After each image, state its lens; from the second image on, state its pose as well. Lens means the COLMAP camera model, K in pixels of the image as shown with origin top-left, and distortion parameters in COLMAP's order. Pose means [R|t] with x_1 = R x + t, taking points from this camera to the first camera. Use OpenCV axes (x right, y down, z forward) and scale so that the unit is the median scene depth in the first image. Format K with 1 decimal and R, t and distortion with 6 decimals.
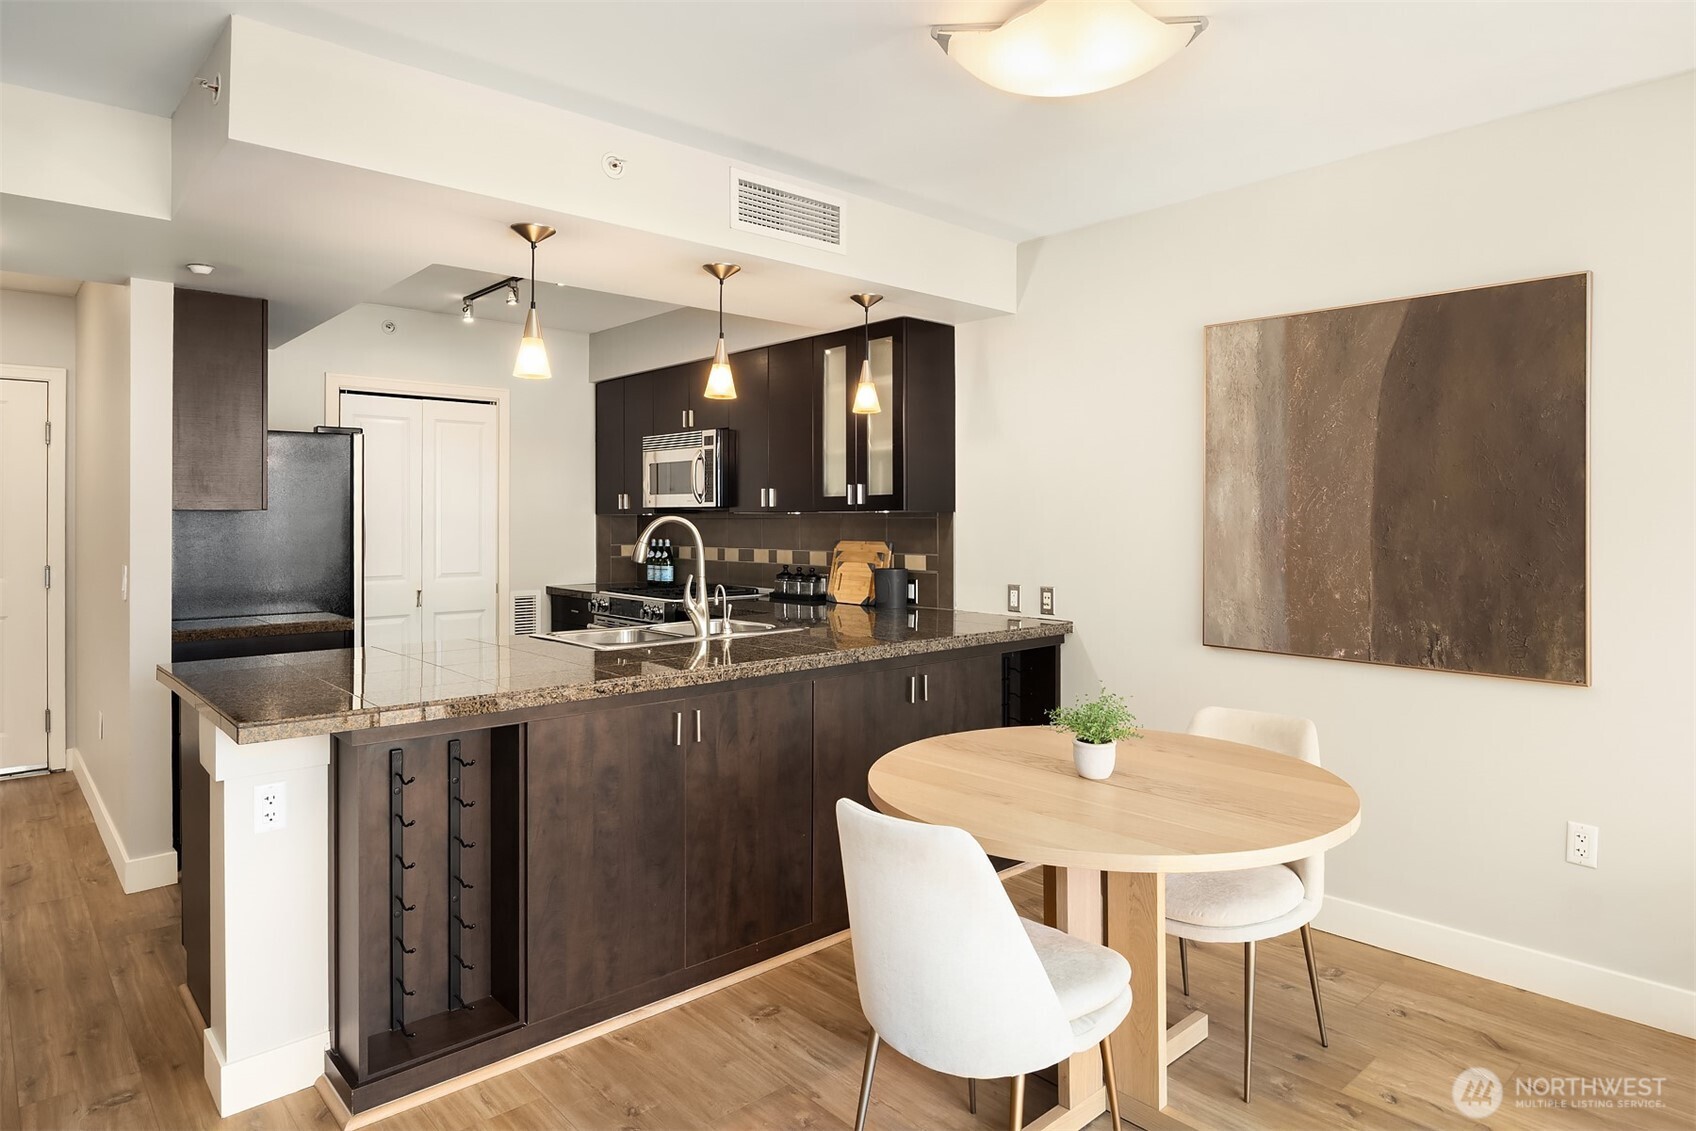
lens RADIAL K [[984.3, 0, 855.6], [0, 984.3, 519.7], [0, 0, 1]] dist [-0.015608, 0.002090]
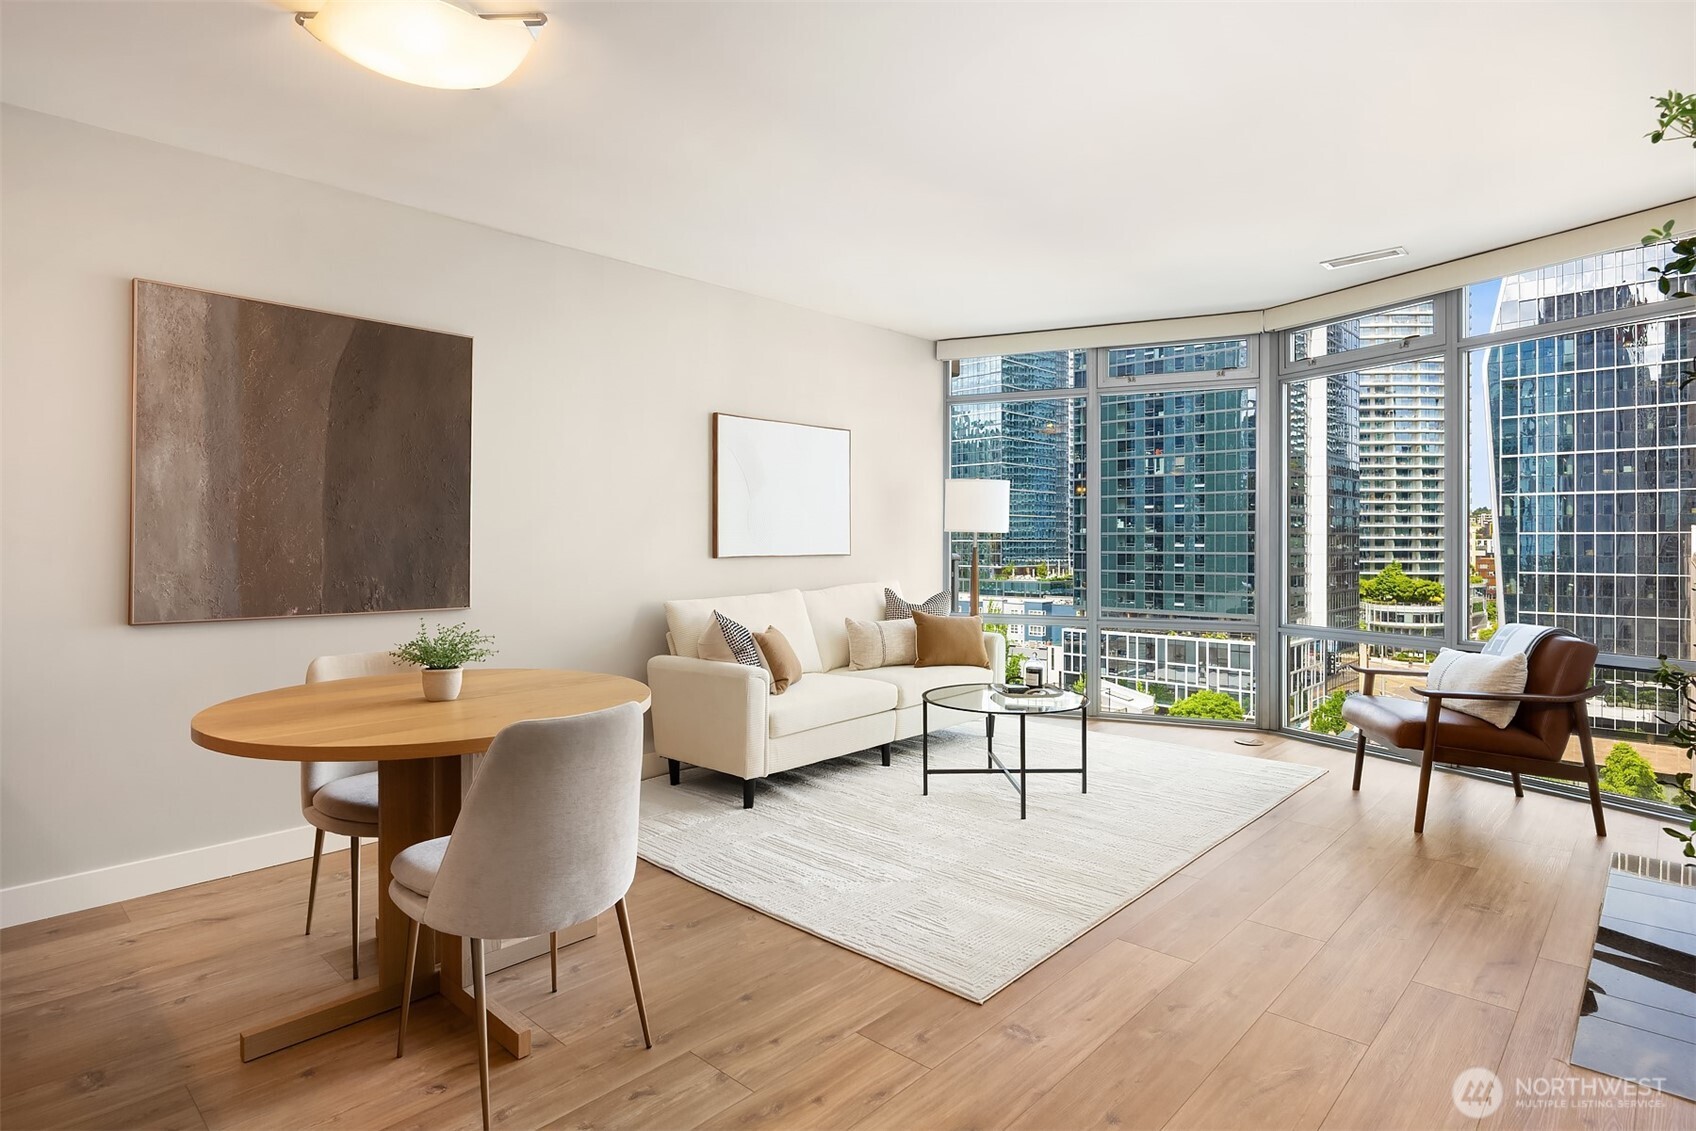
lens RADIAL K [[896.7, 0, 858.8], [0, 896.7, 541.2], [0, 0, 1]] dist [-0.016395, 0.004441]
pose [[-0.085716, 0.003197, 0.996315, -0.537086], [0.001977, 0.999993, -0.003039, 0.054085], [-0.996318, 0.001710, -0.085721, 0.395851]]
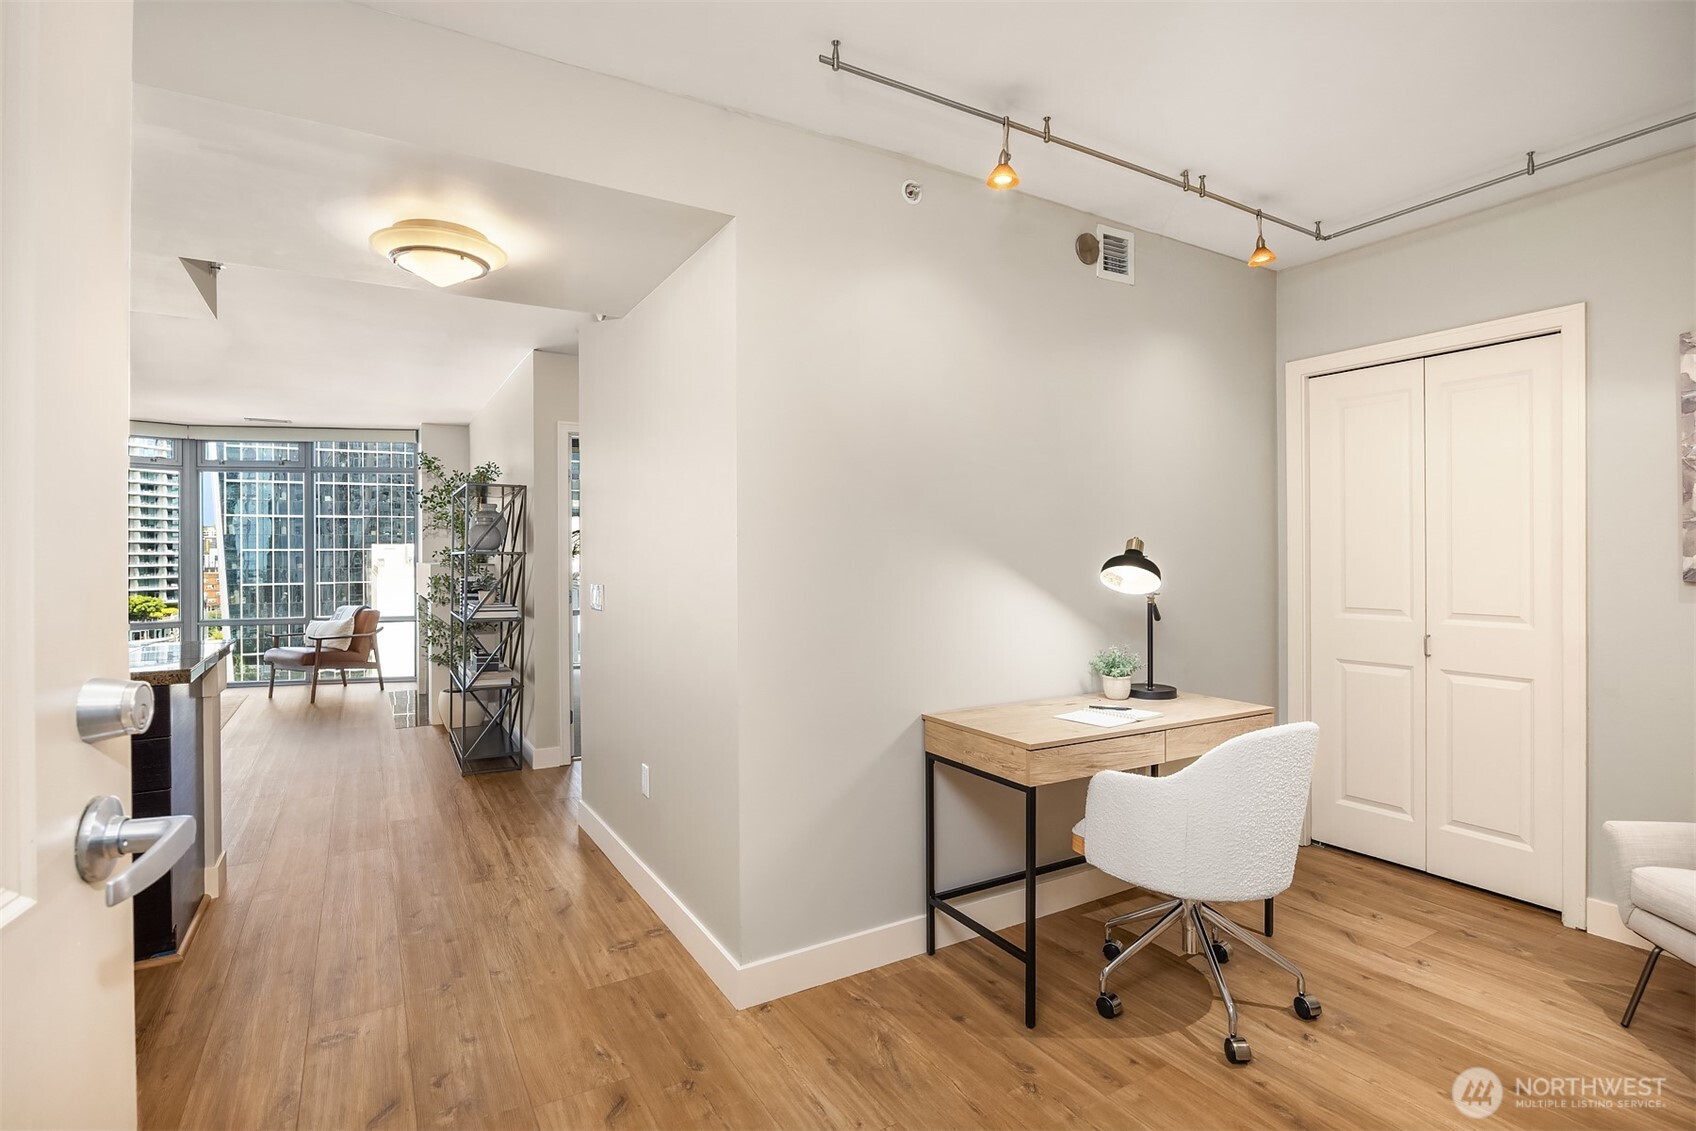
lens RADIAL K [[830.6, 0, 842.9], [0, 830.6, 553.9], [0, 0, 1]] dist [-0.017287, 0.000029]
pose [[-0.978110, 0.008444, 0.207918, -1.310200], [0.009169, 0.999955, 0.002526, 0.020402], [-0.207887, 0.004378, -0.978143, 1.418352]]
